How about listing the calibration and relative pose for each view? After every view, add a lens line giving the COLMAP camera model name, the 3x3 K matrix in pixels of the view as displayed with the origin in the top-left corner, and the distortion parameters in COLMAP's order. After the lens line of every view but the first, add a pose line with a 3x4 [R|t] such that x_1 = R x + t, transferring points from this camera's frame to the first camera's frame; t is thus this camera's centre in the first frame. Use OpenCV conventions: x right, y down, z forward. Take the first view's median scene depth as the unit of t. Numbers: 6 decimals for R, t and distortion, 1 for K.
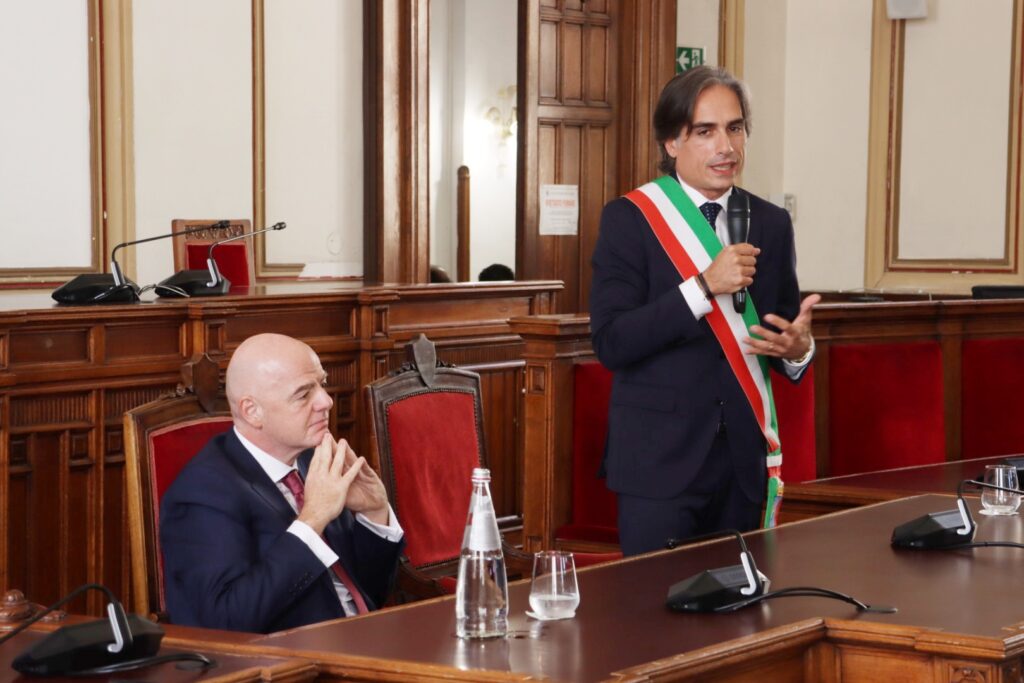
lens RADIAL K [[2577.1, 0, 566.7], [0, 2577.1, 324.4], [0, 0, 1]] dist [0.663586, 0.000000]
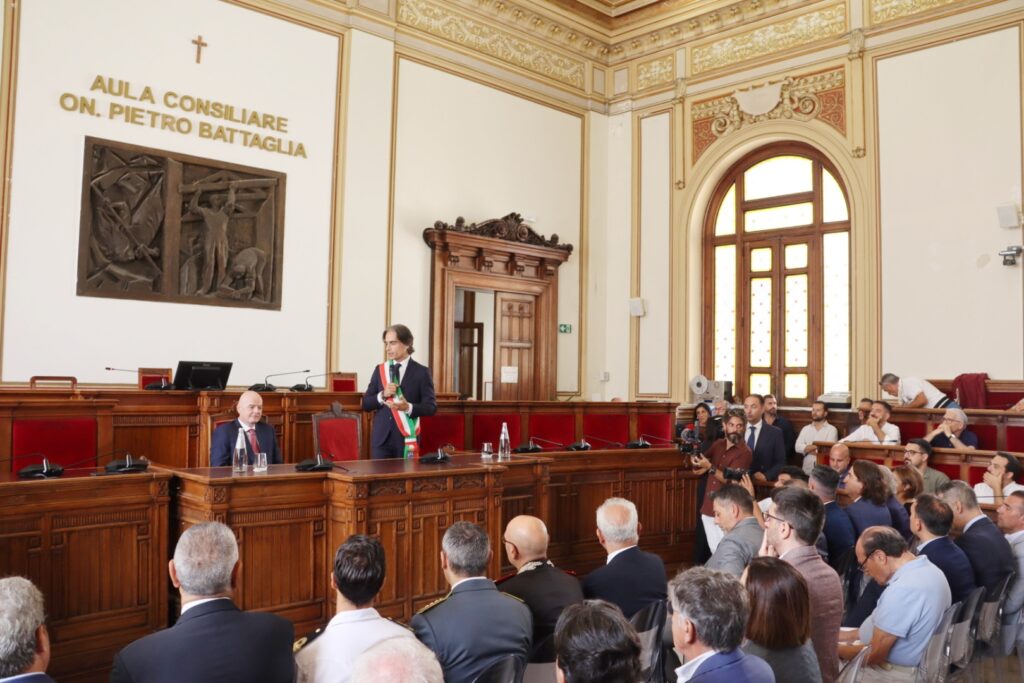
lens RADIAL K [[874.0, 0, 505.5], [0, 874.0, 336.0], [0, 0, 1]] dist [-0.152065, 0.113383]
pose [[0.976938, -0.002665, -0.213504, 0.284711], [-0.018816, 0.994957, -0.098519, 0.018432], [0.212690, 0.100264, 0.971962, -0.058524]]
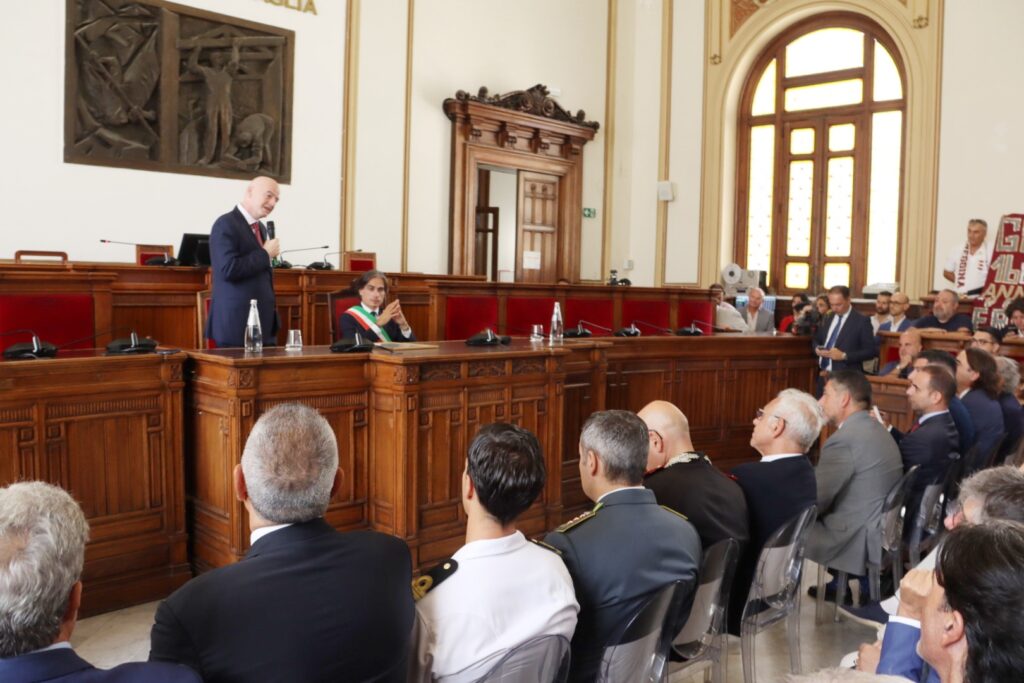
lens RADIAL K [[874.0, 0, 510.8], [0, 874.0, 334.6], [0, 0, 1]] dist [-0.152065, 0.113383]
pose [[0.980427, 0.029667, -0.194635, 0.220434], [-0.027081, 0.999506, 0.015934, 0.033410], [0.195012, -0.010351, 0.980746, 0.016634]]
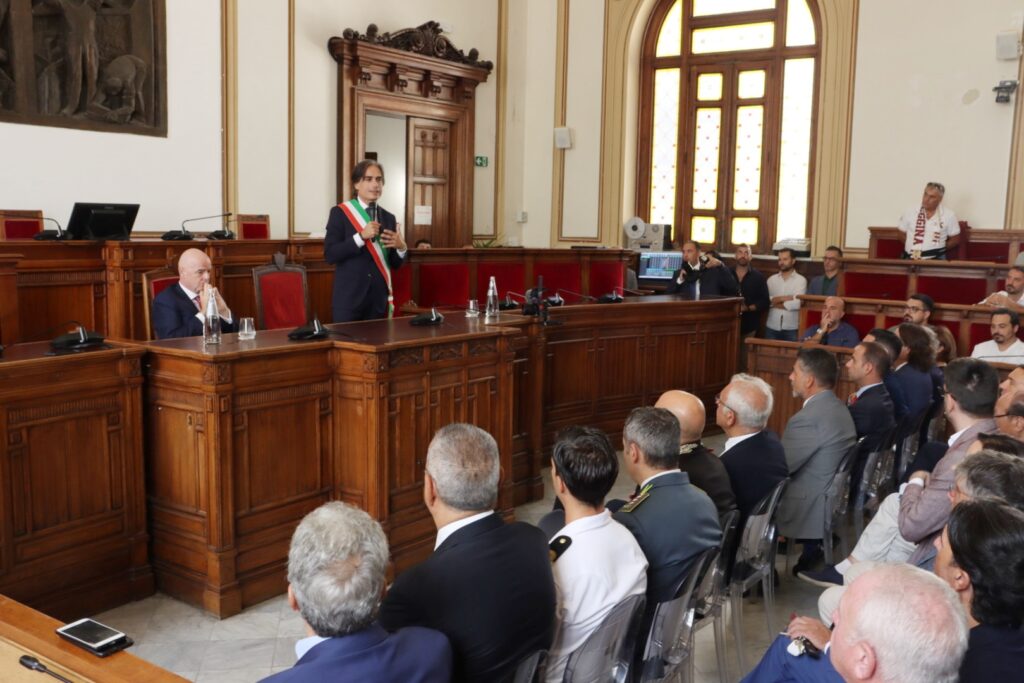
lens RADIAL K [[997.2, 0, 518.3], [0, 997.2, 335.7], [0, 0, 1]] dist [-0.029237, 0.000000]
pose [[0.999463, 0.017812, -0.027486, 0.165961], [-0.015880, 0.997492, 0.068972, 0.010938], [0.028646, -0.068499, 0.997240, -0.070778]]
